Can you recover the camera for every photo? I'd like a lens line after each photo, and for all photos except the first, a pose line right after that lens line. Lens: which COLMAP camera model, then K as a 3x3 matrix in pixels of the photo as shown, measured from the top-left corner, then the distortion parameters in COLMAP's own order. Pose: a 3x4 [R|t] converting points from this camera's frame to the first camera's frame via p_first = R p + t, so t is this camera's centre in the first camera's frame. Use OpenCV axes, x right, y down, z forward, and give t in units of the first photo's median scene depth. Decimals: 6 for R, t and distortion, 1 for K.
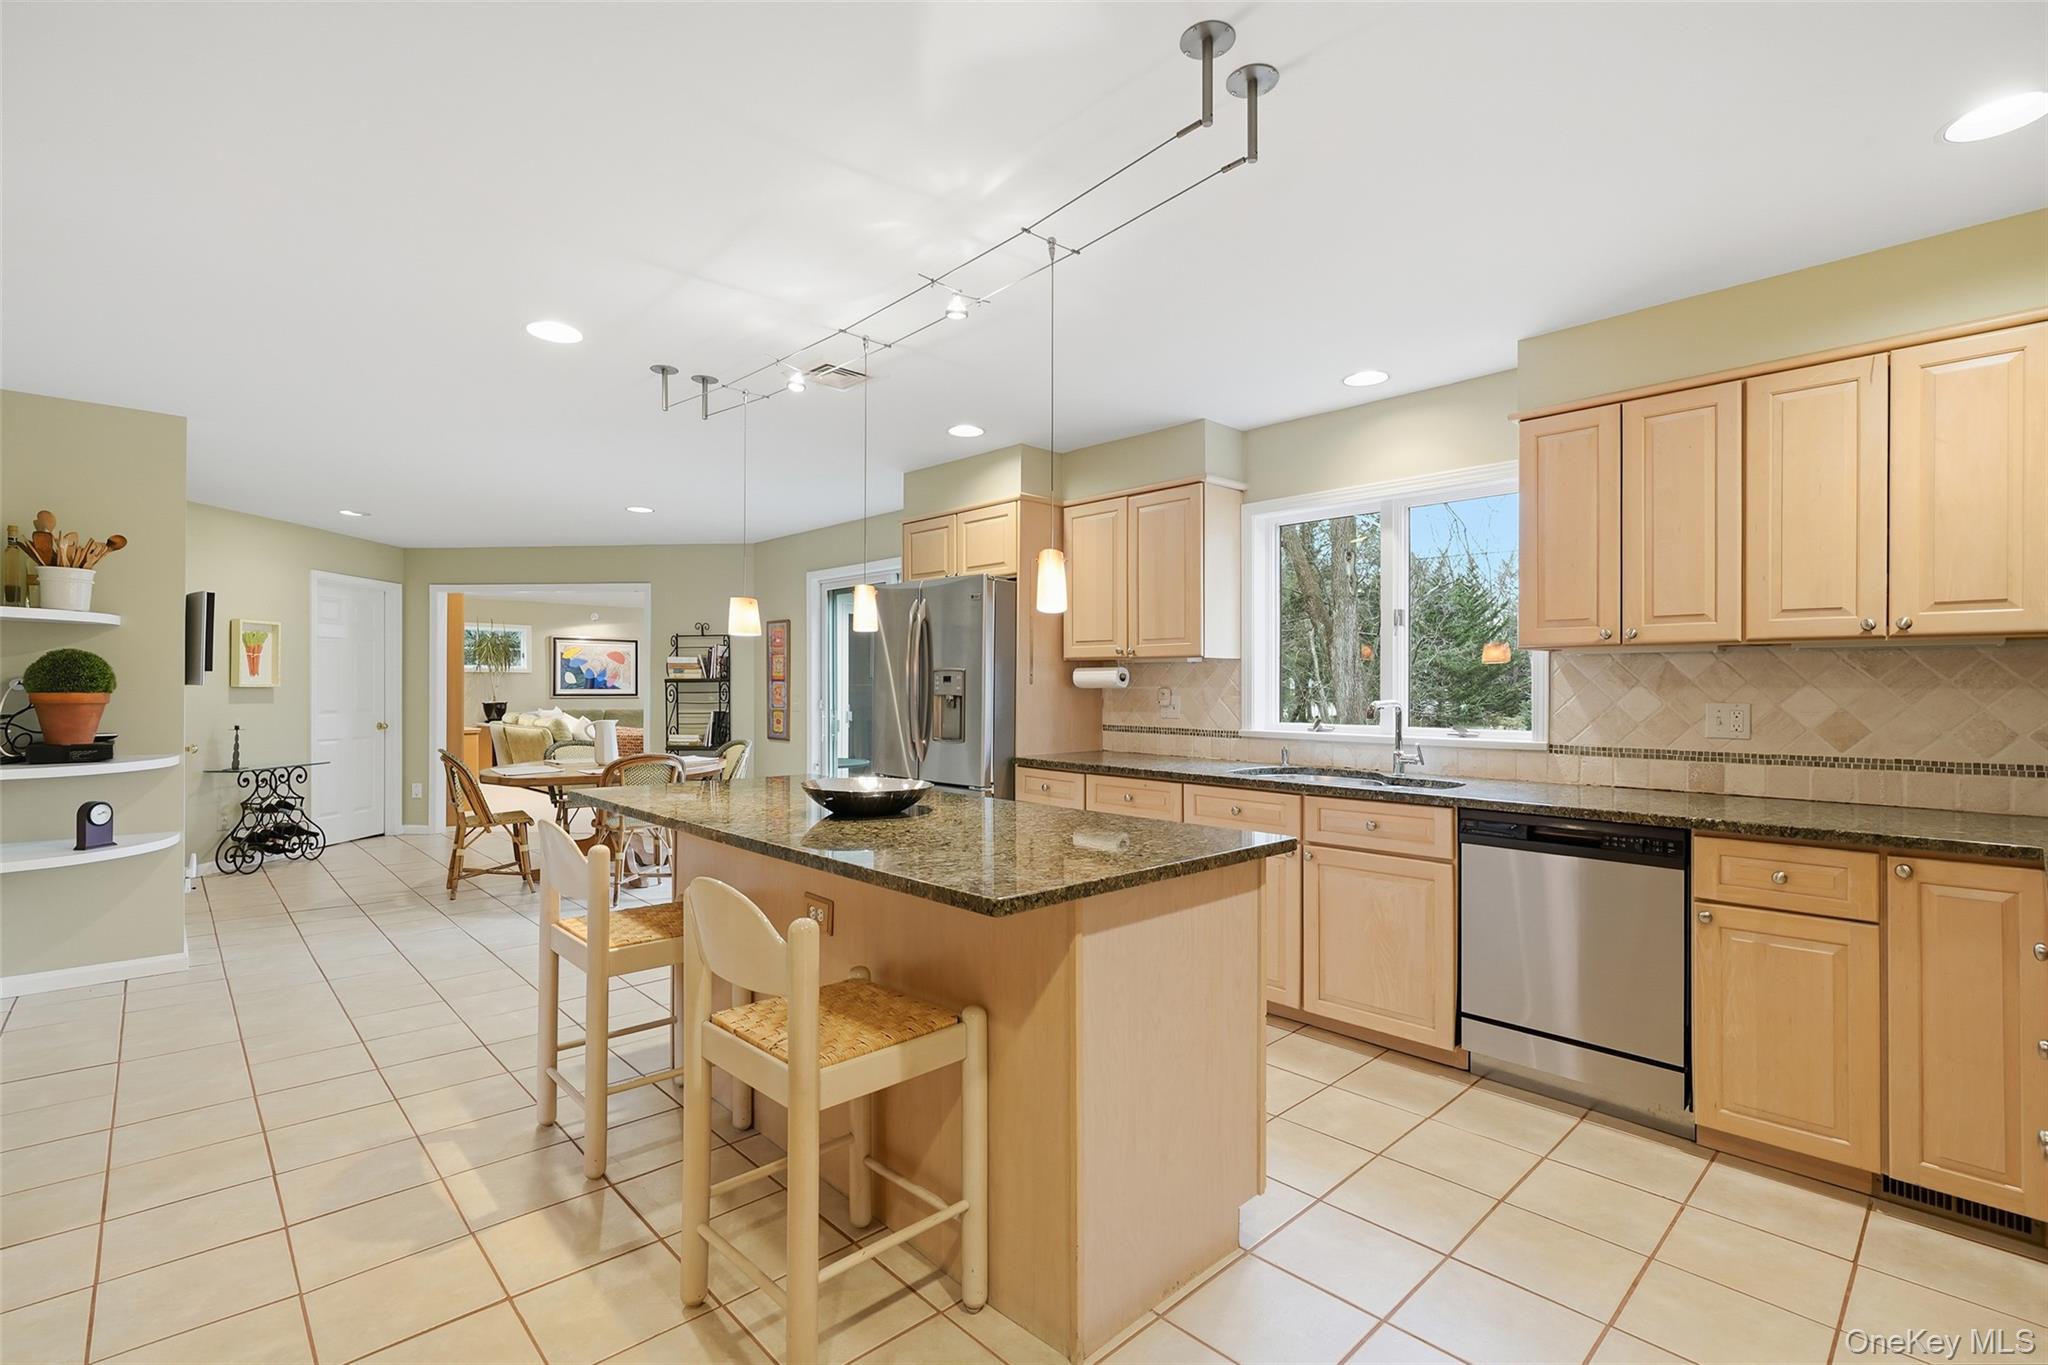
lens RADIAL K [[922.8, 0, 1029.3], [0, 922.8, 693.7], [0, 0, 1]] dist [-0.000869, 0.000552]
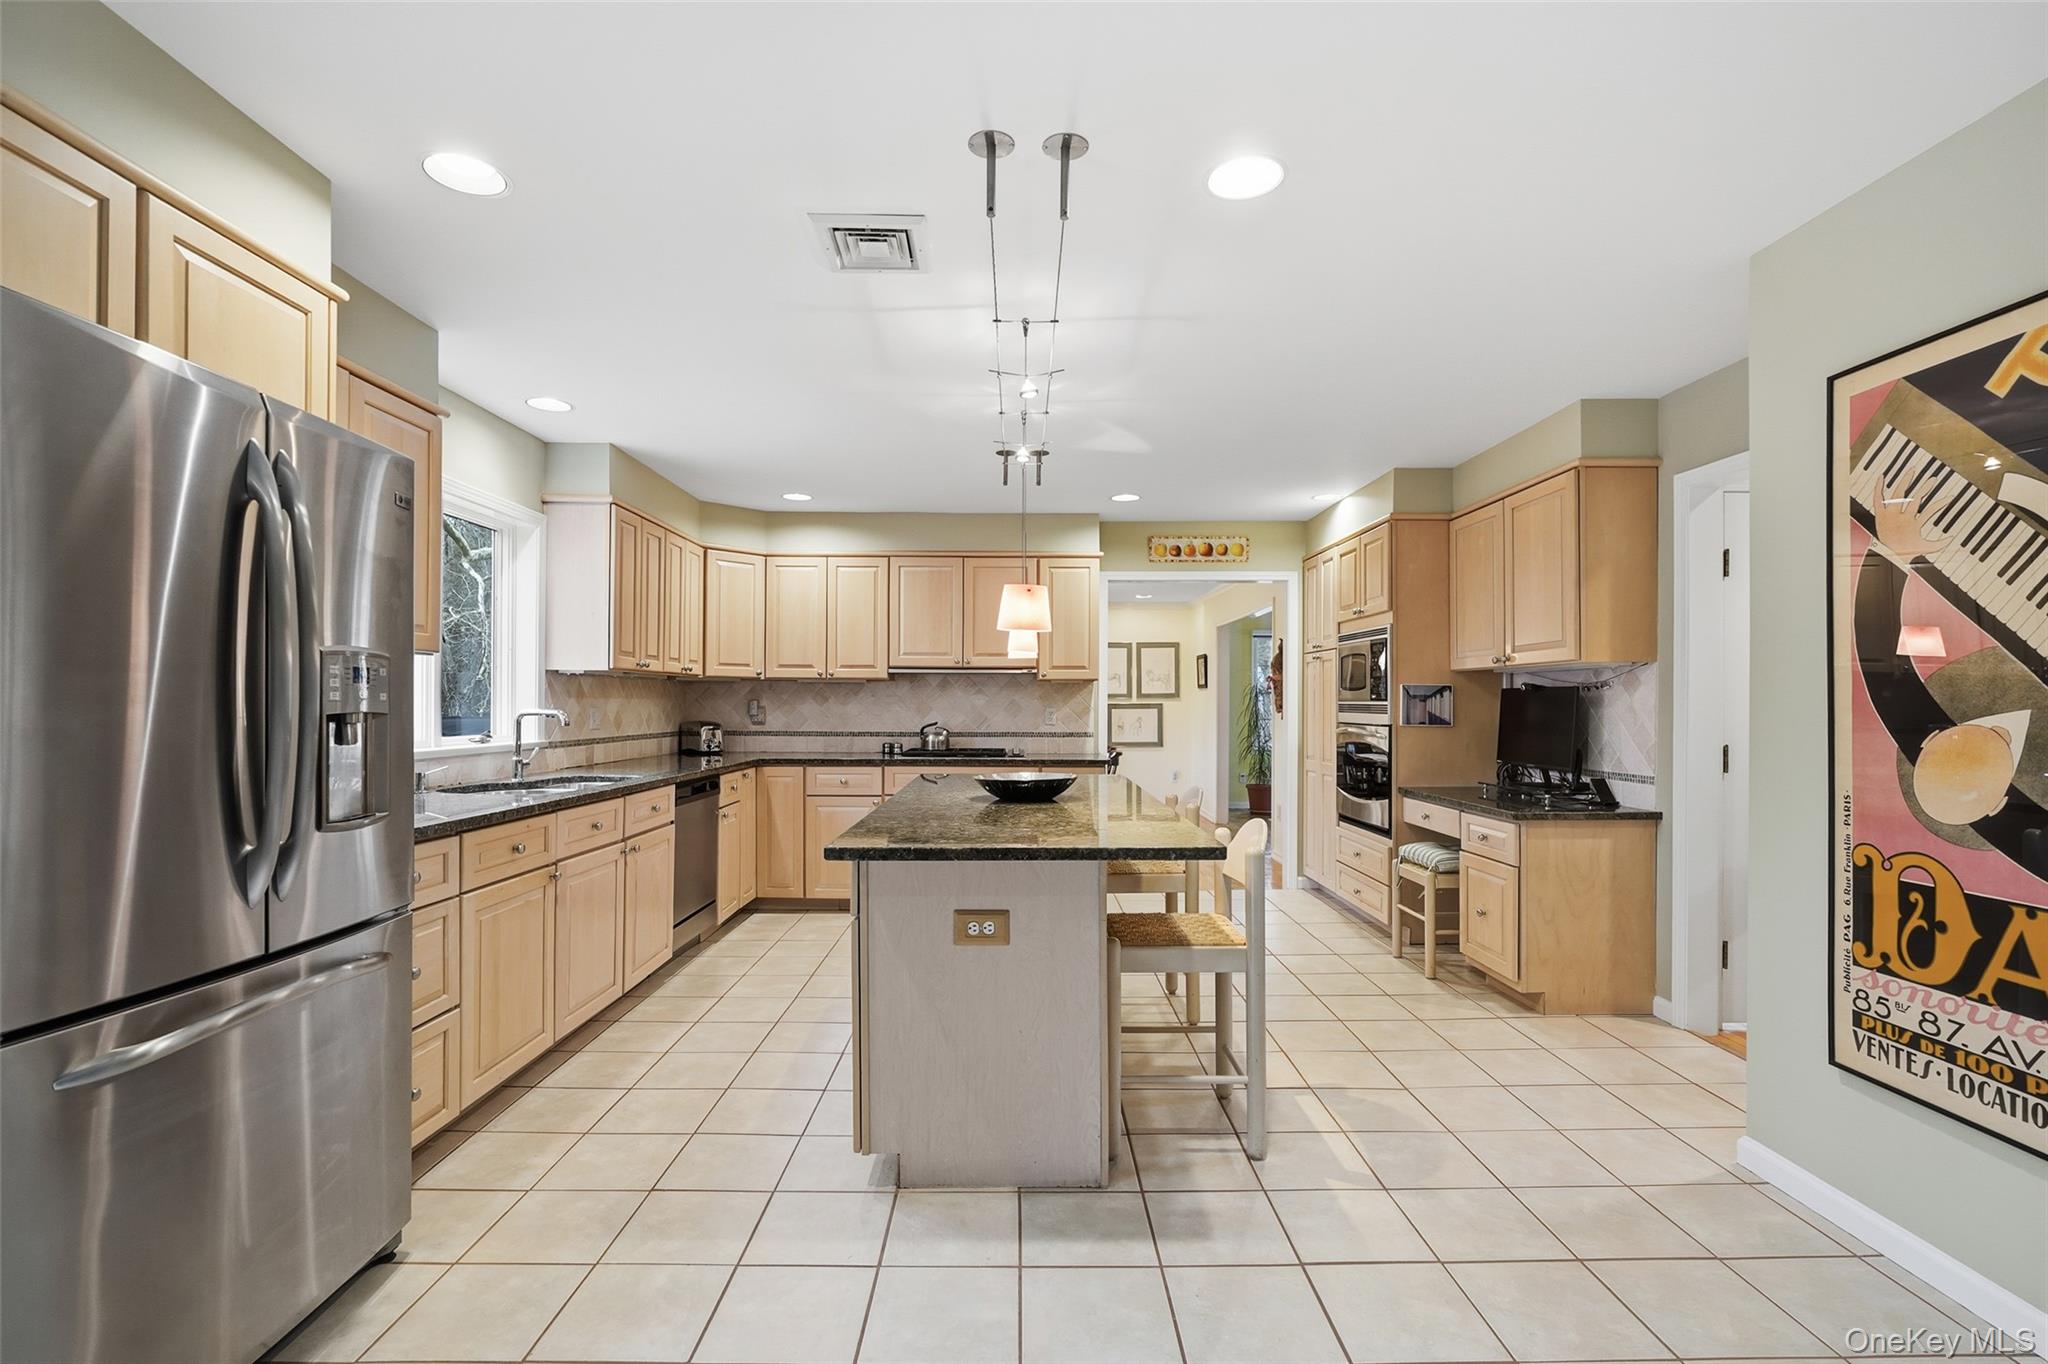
lens RADIAL K [[922.8, 0, 1029.3], [0, 922.8, 693.2], [0, 0, 1]] dist [-0.000869, 0.000552]
pose [[-0.733775, 0.003260, 0.679385, -1.025337], [0.002729, 0.999995, -0.001852, -0.008742], [-0.679387, 0.000495, -0.733780, 1.904953]]
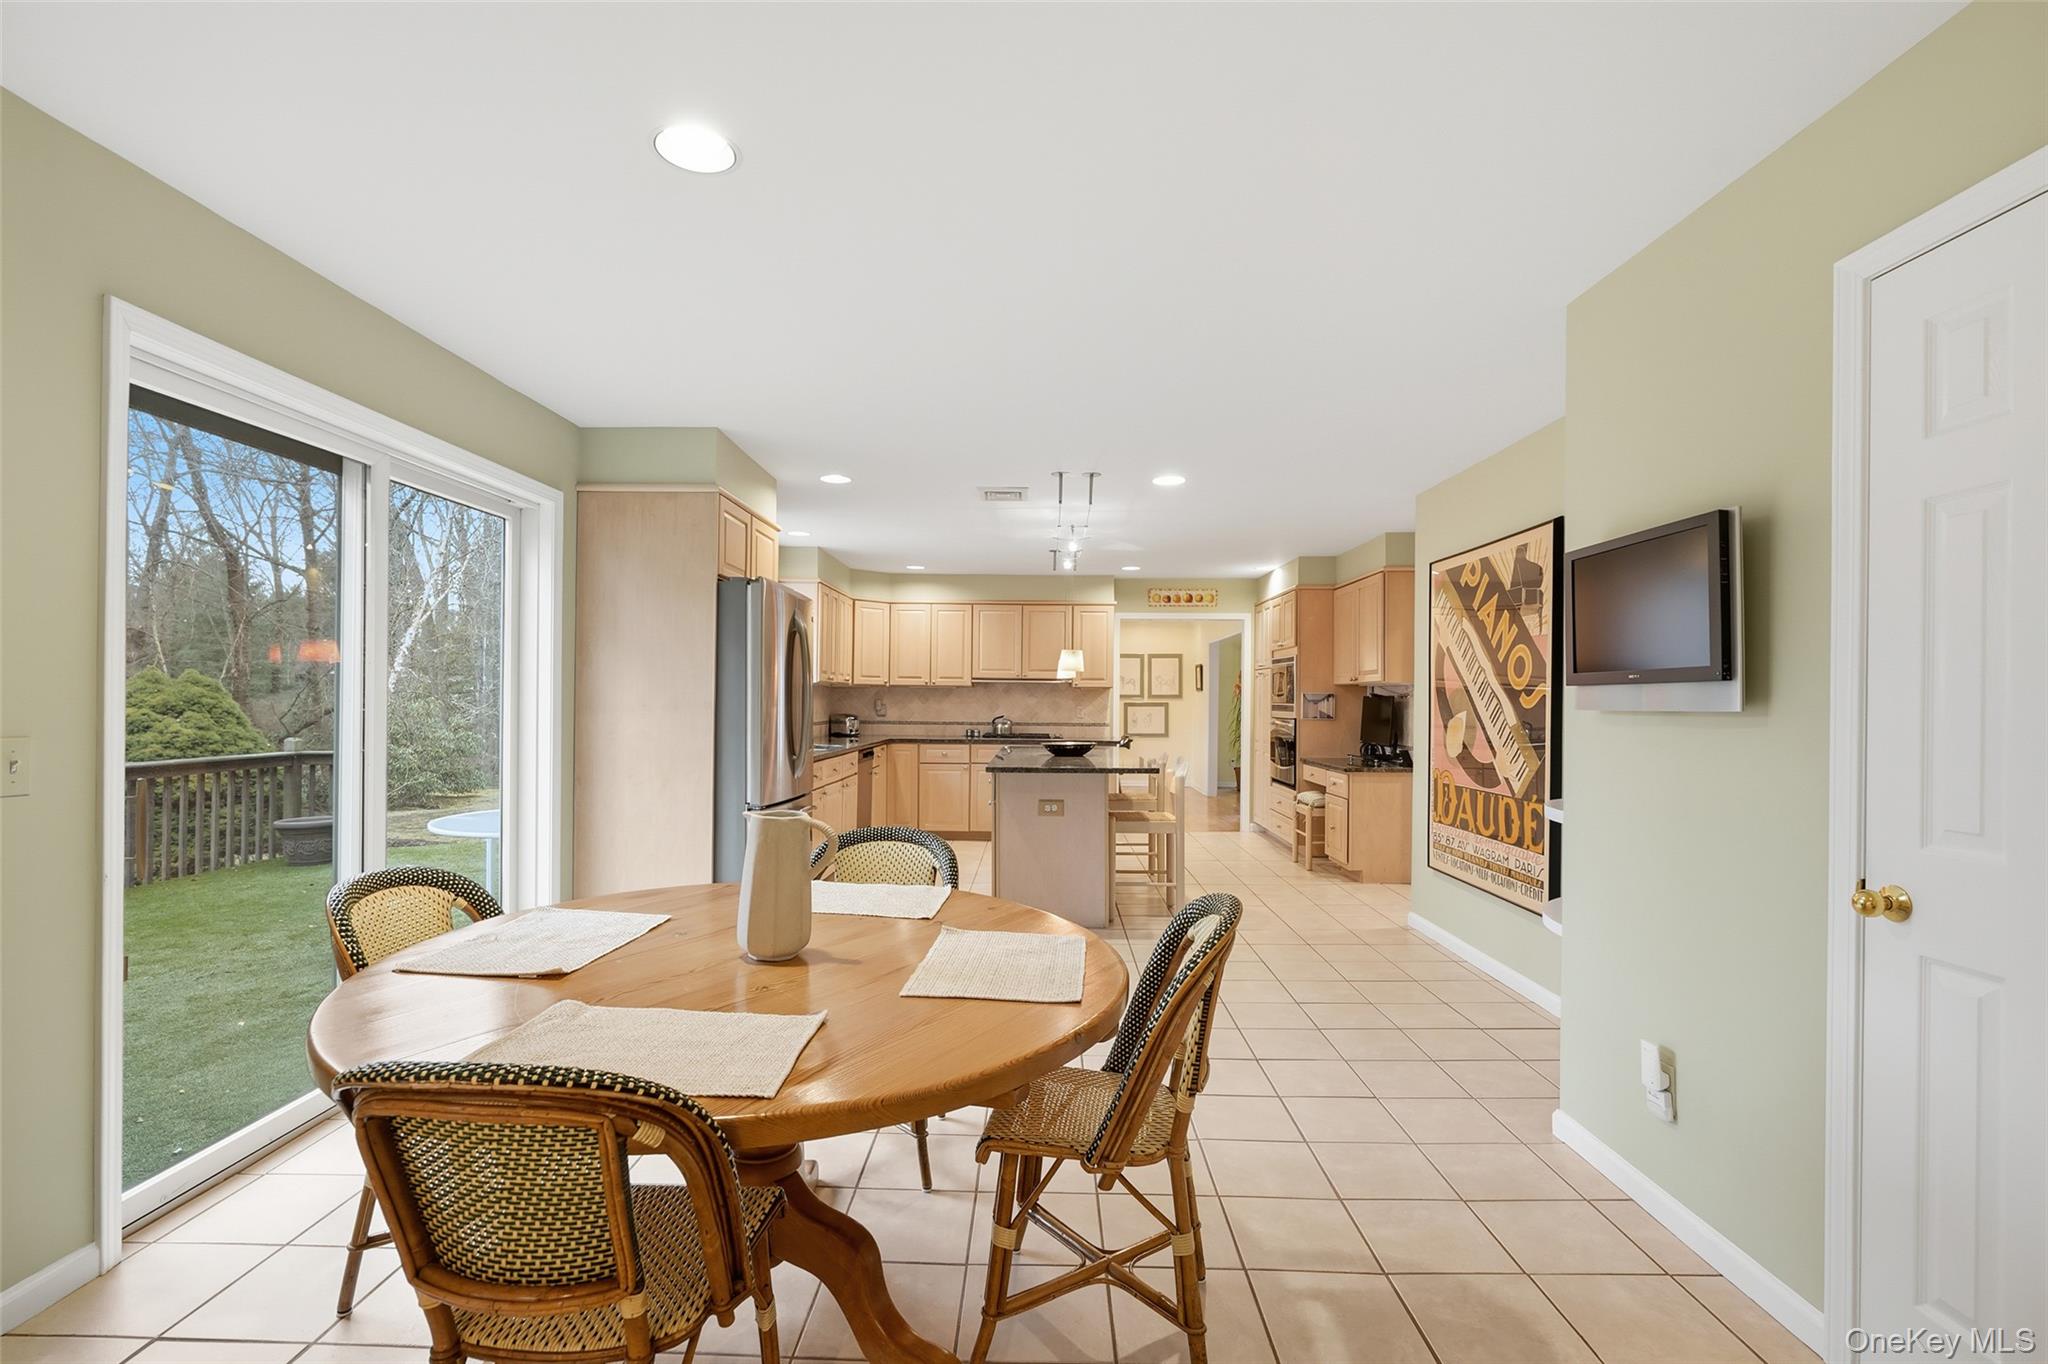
lens RADIAL K [[922.8, 0, 1029.3], [0, 922.8, 693.2], [0, 0, 1]] dist [-0.000869, 0.000552]
pose [[-0.714587, -0.003184, 0.699539, -1.670401], [-0.002660, 0.999995, 0.001834, -0.028073], [-0.699542, -0.000551, -0.714592, 2.655534]]
